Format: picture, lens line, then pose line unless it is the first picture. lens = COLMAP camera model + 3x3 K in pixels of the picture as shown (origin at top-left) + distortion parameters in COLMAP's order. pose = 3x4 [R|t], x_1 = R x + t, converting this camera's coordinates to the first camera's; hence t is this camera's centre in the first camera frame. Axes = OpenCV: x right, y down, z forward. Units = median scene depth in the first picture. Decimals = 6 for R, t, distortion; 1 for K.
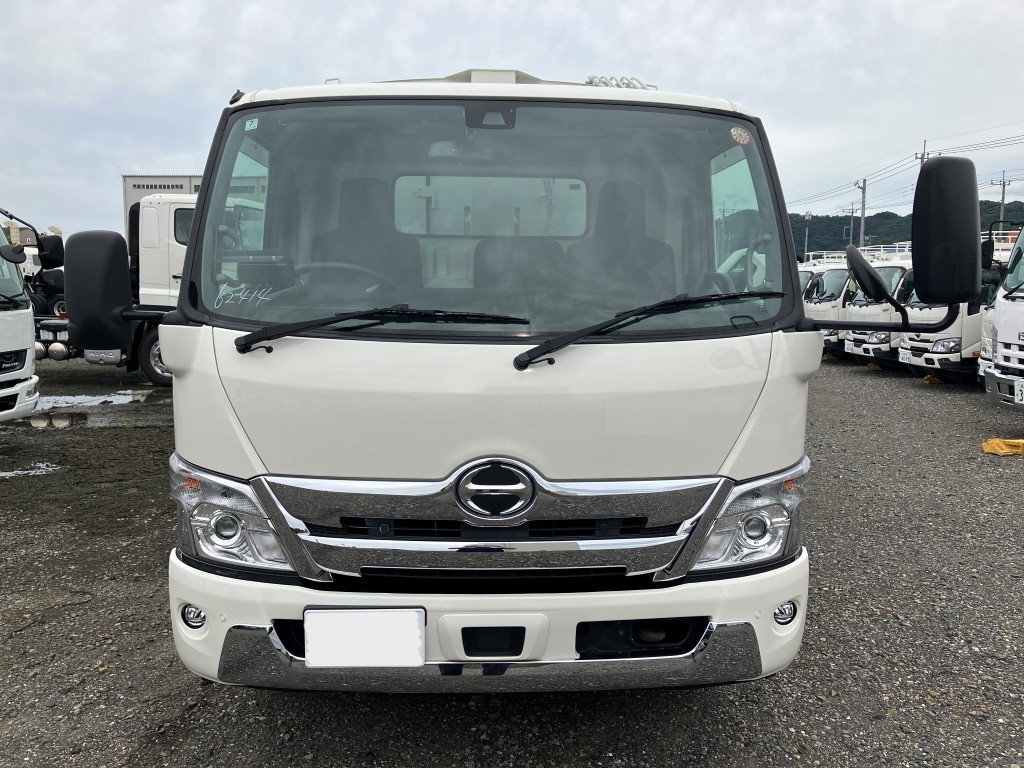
lens RADIAL K [[851.8, 0, 507.4], [0, 851.8, 384.3], [0, 0, 1]] dist [0.038607, -0.028803]
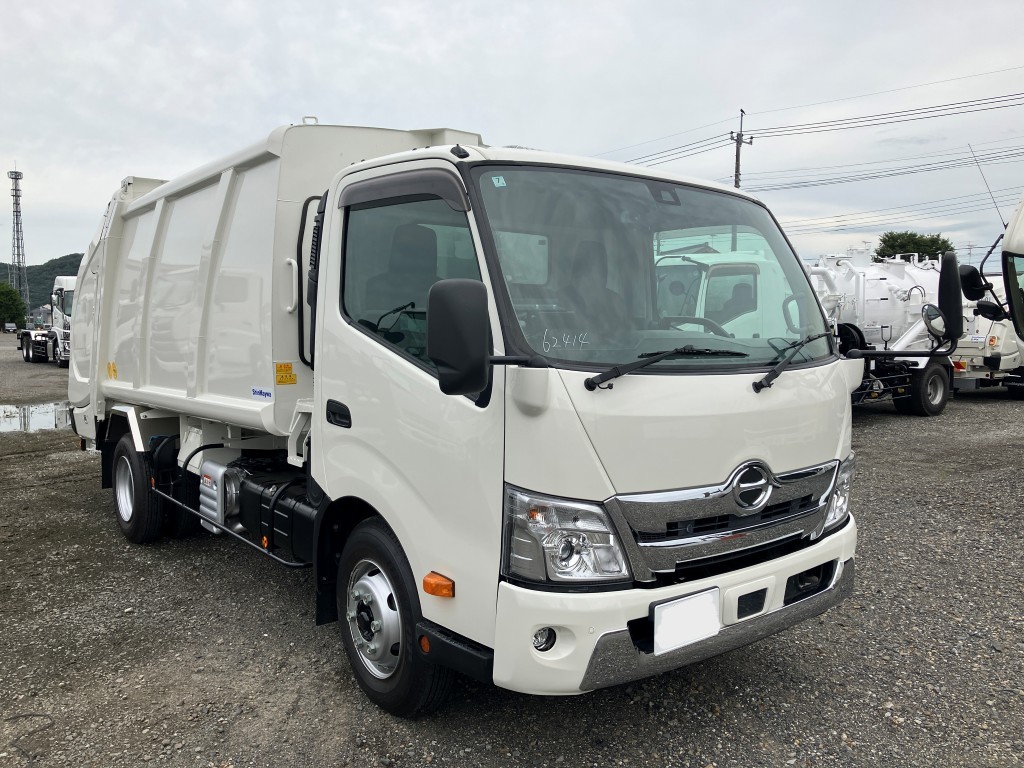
lens RADIAL K [[851.8, 0, 501.3], [0, 851.8, 380.8], [0, 0, 1]] dist [0.038607, -0.028803]
pose [[0.804242, -0.039232, 0.593006, -1.073387], [0.063795, 0.997752, -0.020511, -0.033128], [-0.590868, 0.054326, 0.804937, 0.162388]]
